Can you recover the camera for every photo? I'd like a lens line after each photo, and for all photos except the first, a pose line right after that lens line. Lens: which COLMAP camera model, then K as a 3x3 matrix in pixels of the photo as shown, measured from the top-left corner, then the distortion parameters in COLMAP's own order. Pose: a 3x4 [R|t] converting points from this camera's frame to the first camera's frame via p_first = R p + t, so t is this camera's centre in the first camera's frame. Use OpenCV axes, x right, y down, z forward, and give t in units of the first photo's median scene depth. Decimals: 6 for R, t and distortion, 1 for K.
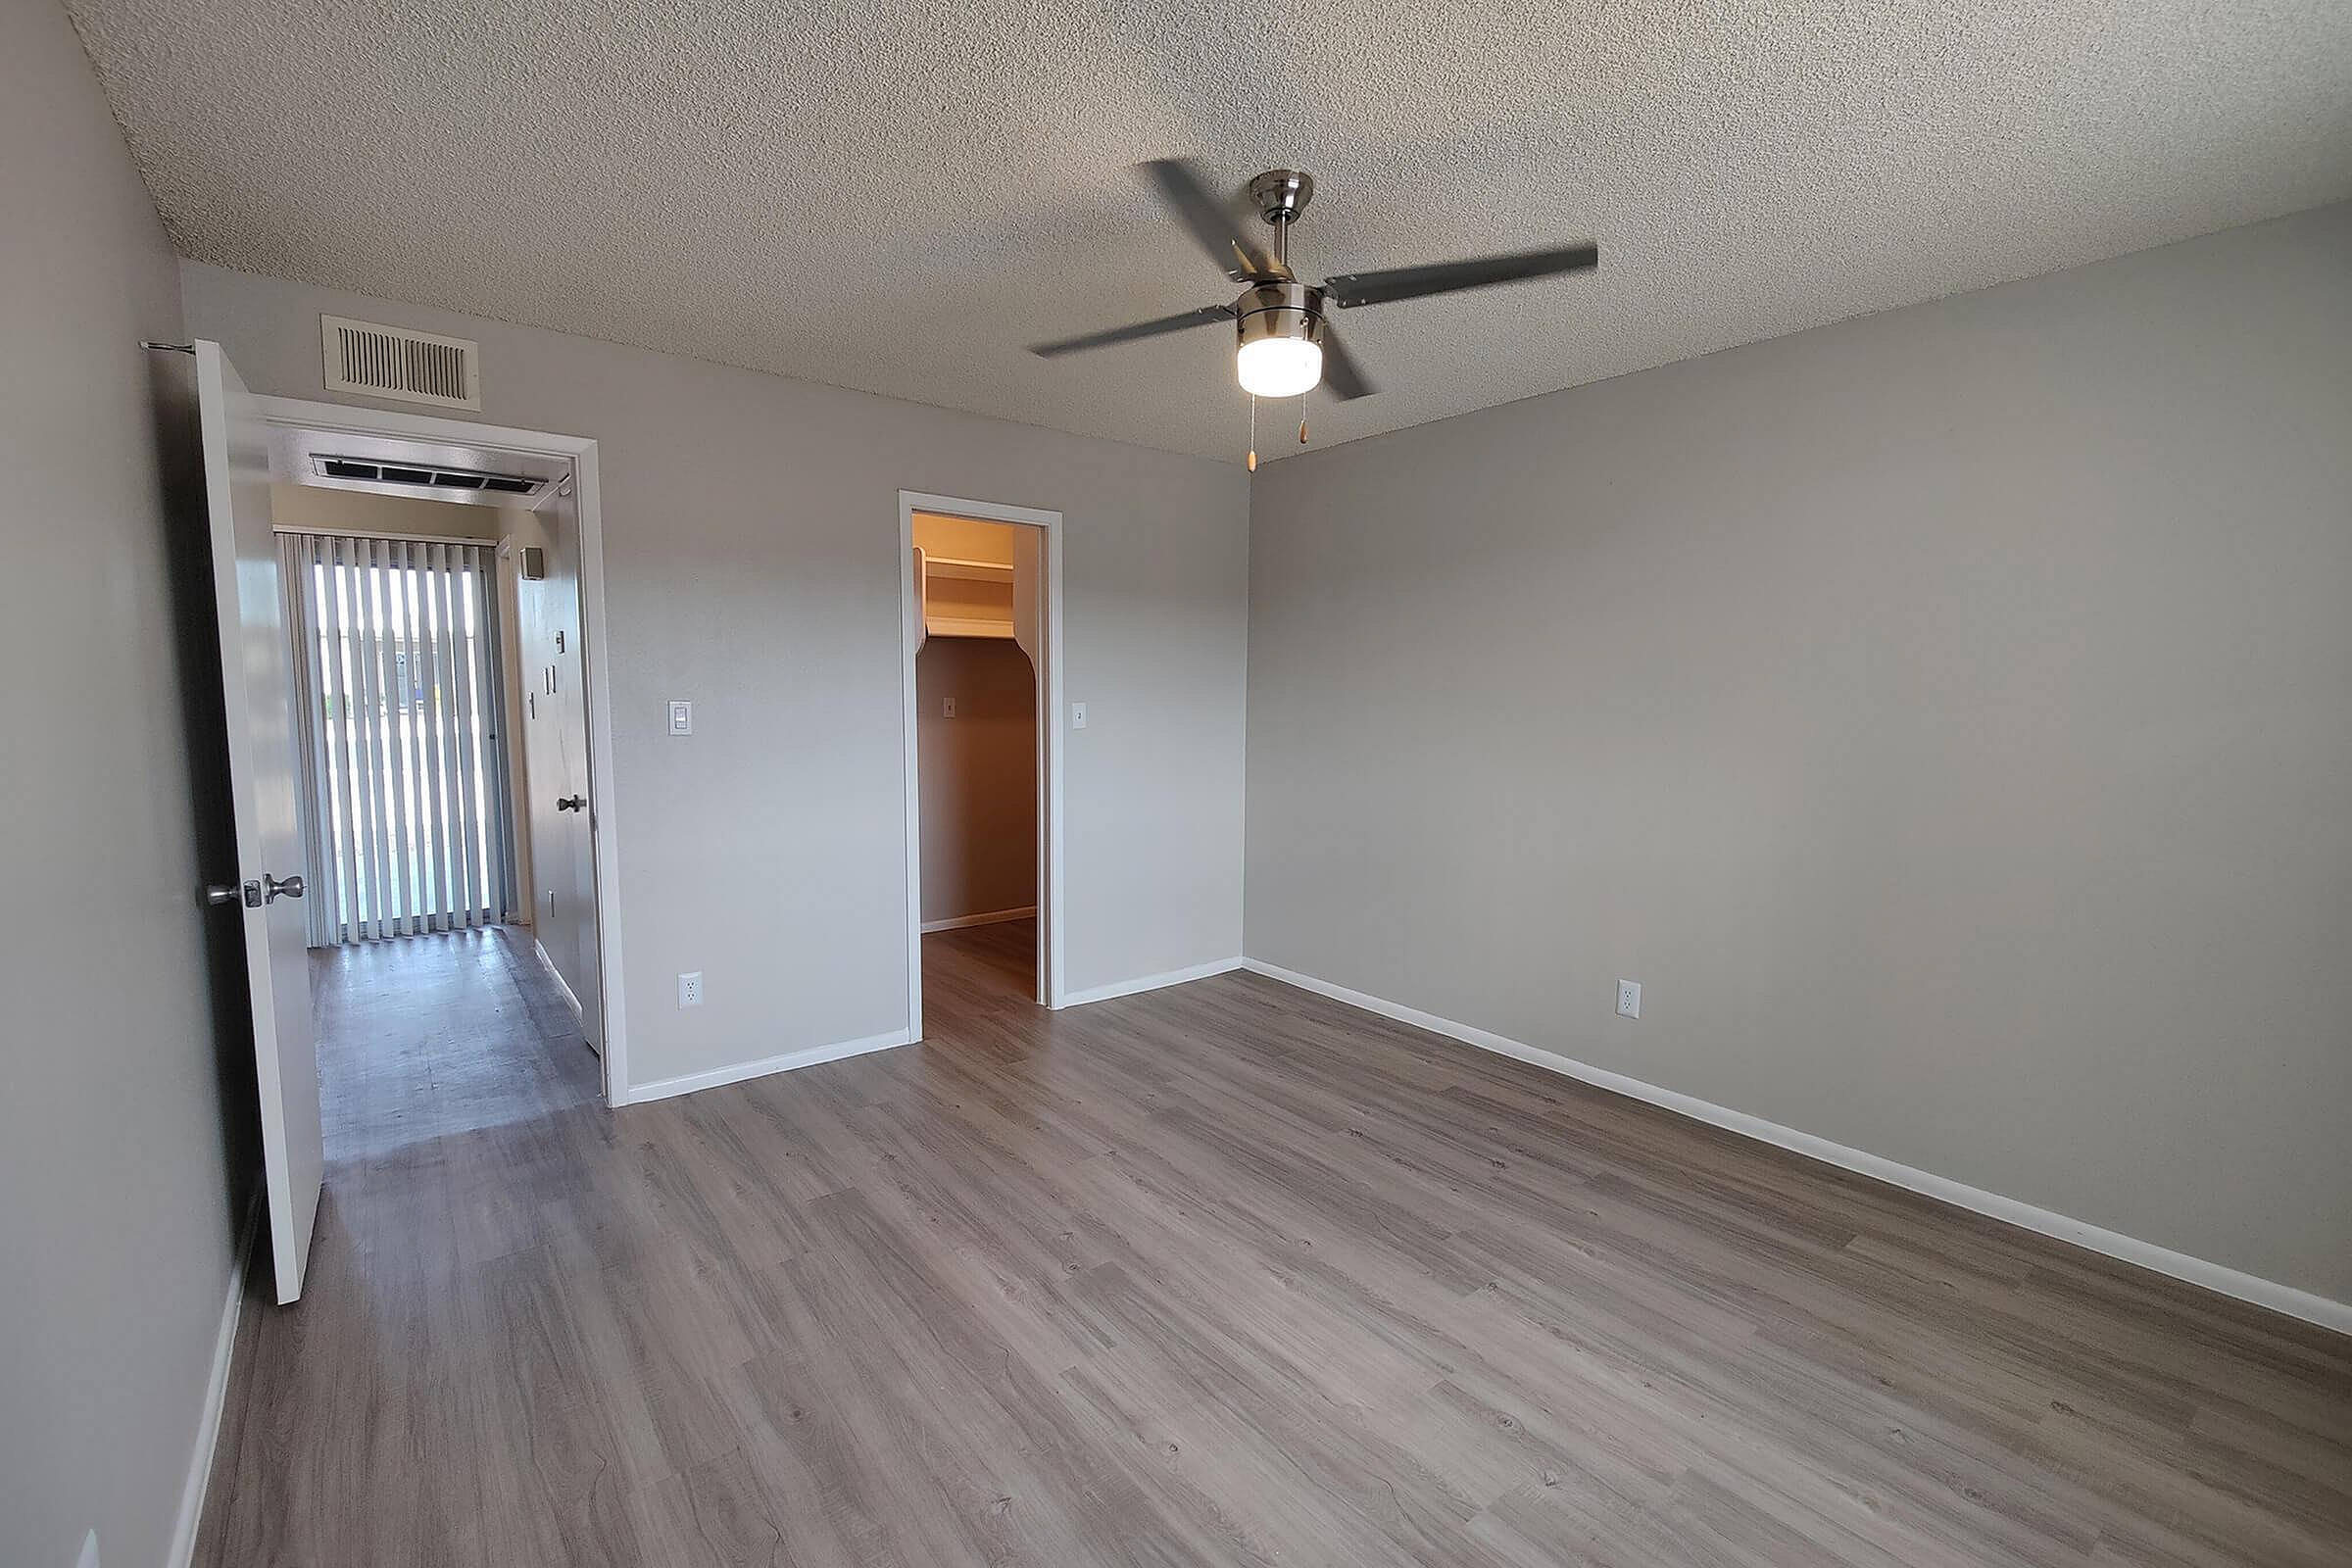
lens RADIAL K [[1067.3, 0, 1183.6], [0, 1067.3, 788.1], [0, 0, 1]] dist [0.000057, -0.000148]
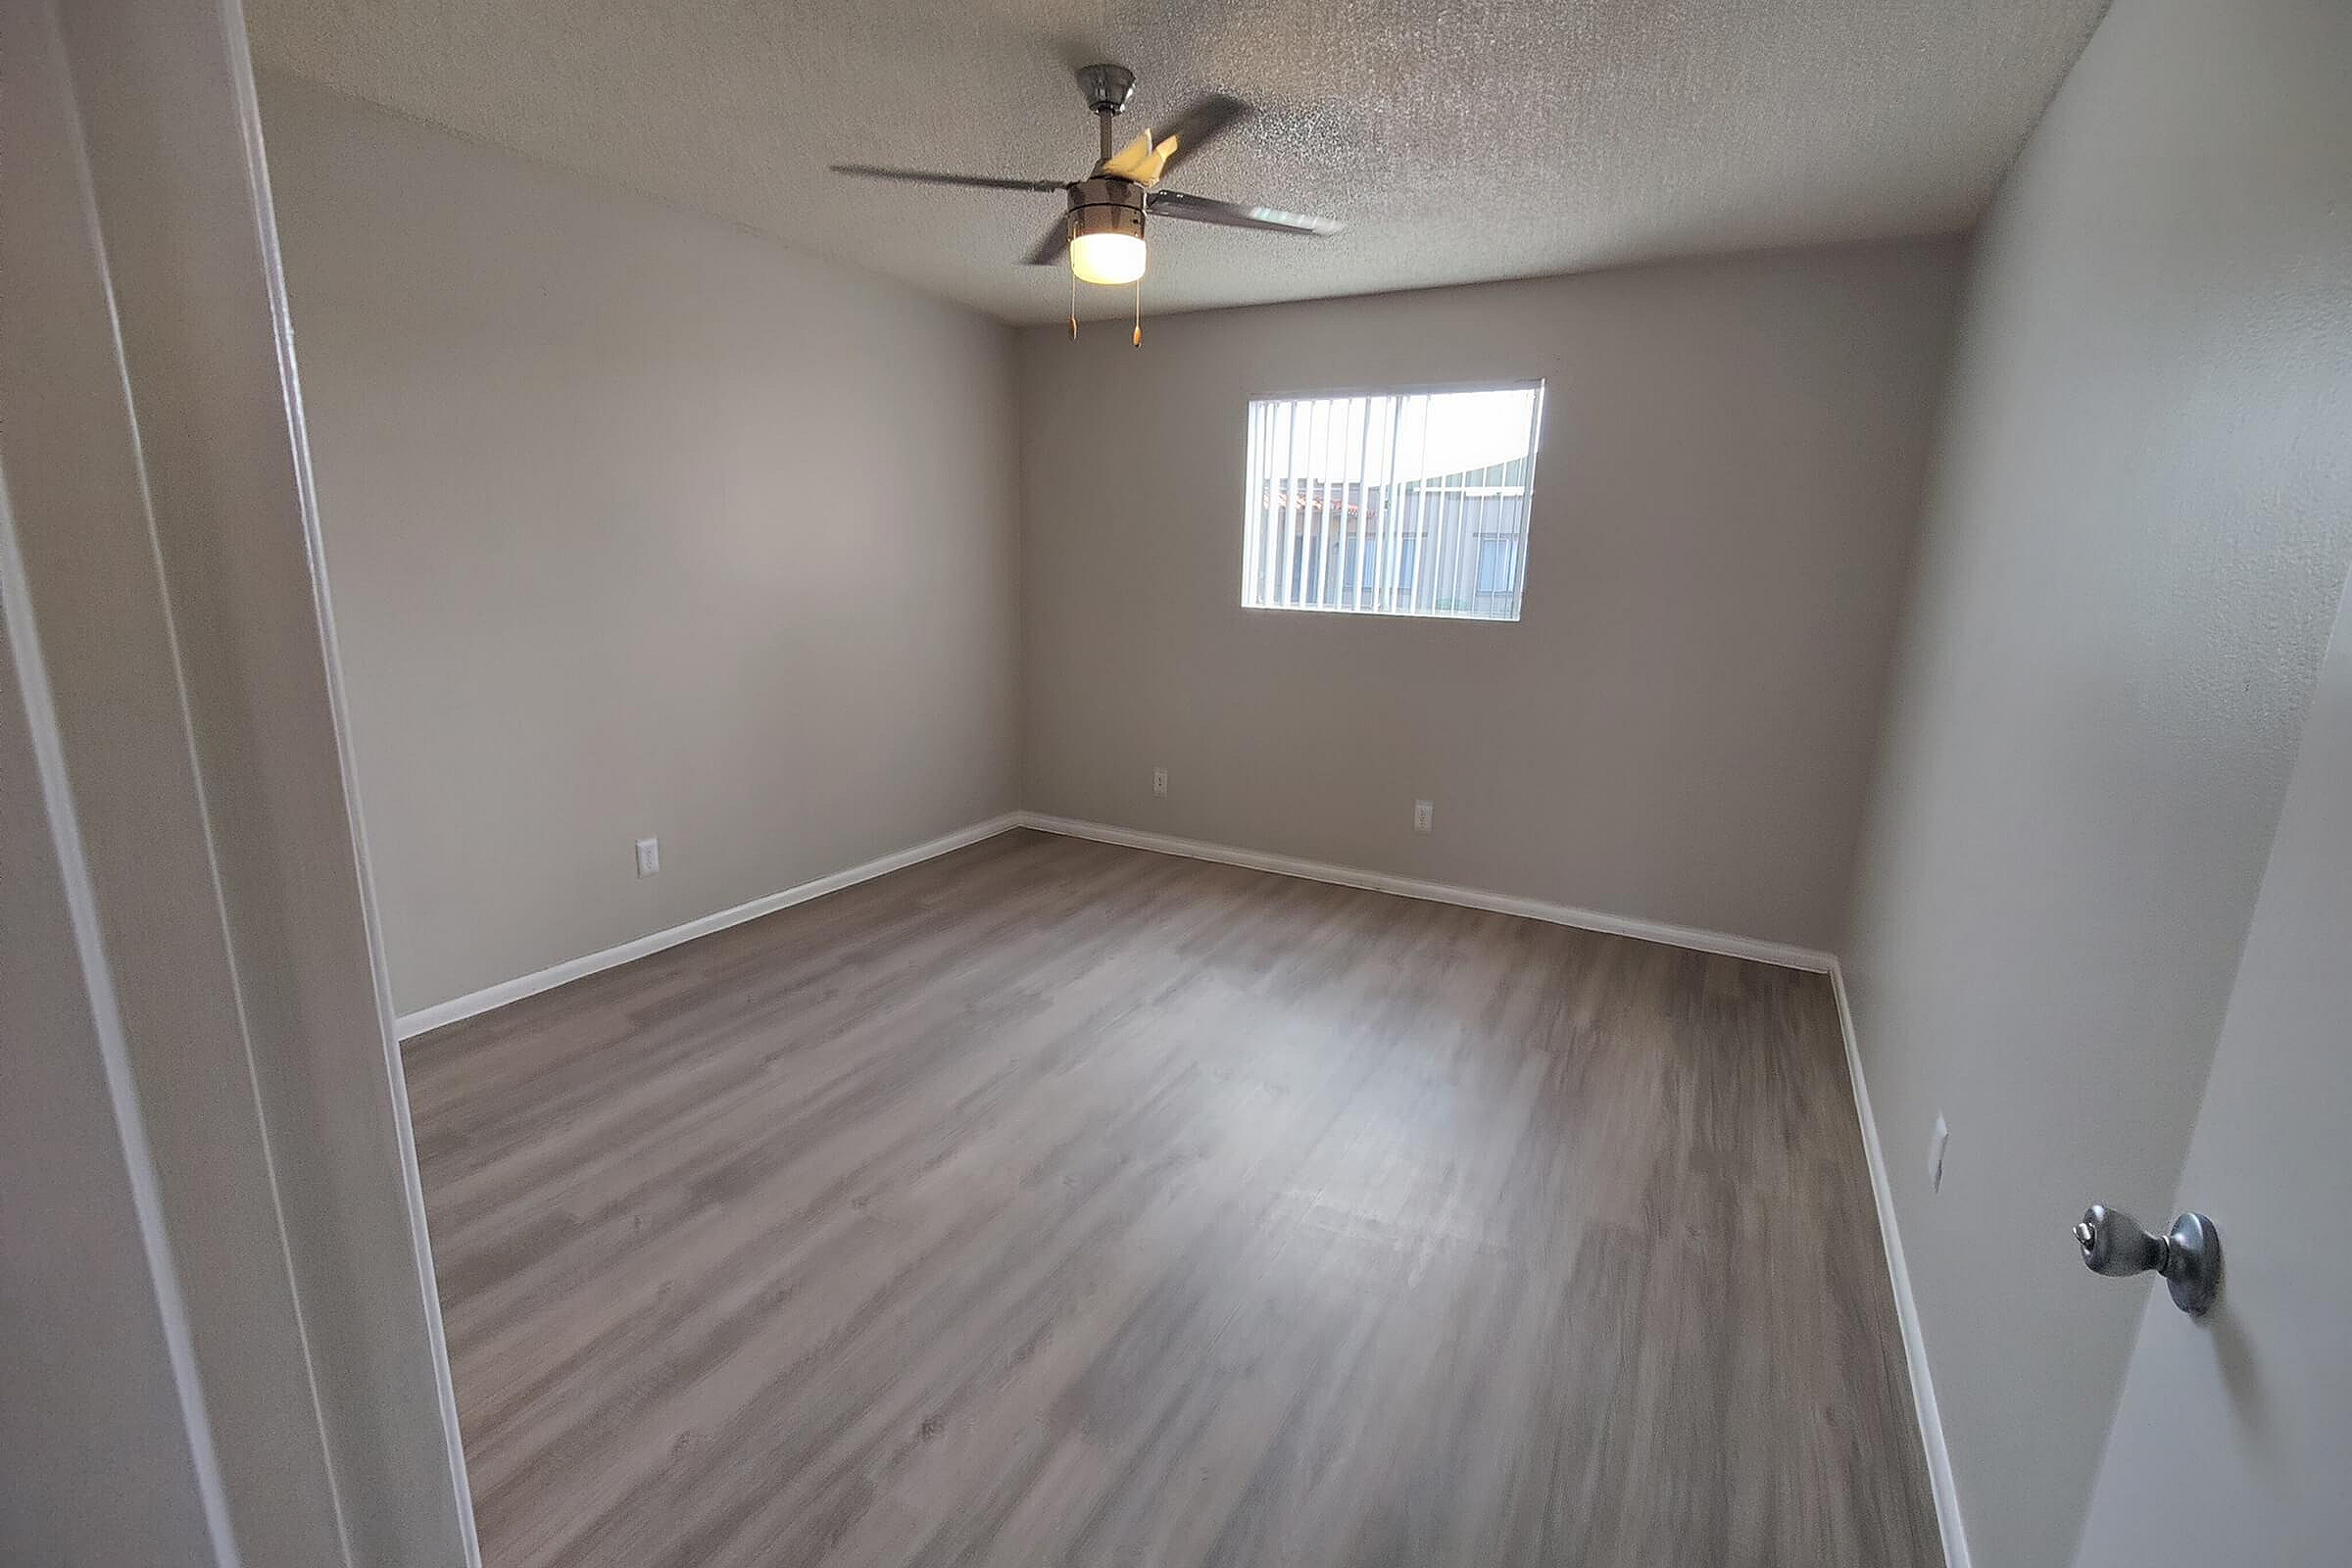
lens RADIAL K [[1067.3, 0, 1171.6], [0, 1067.3, 791.6], [0, 0, 1]] dist [0.000057, -0.000148]
pose [[-0.410068, -0.222204, 0.884573, -0.753898], [0.061930, 0.960846, 0.270074, -0.116450], [-0.909950, 0.165530, -0.380251, 1.052029]]
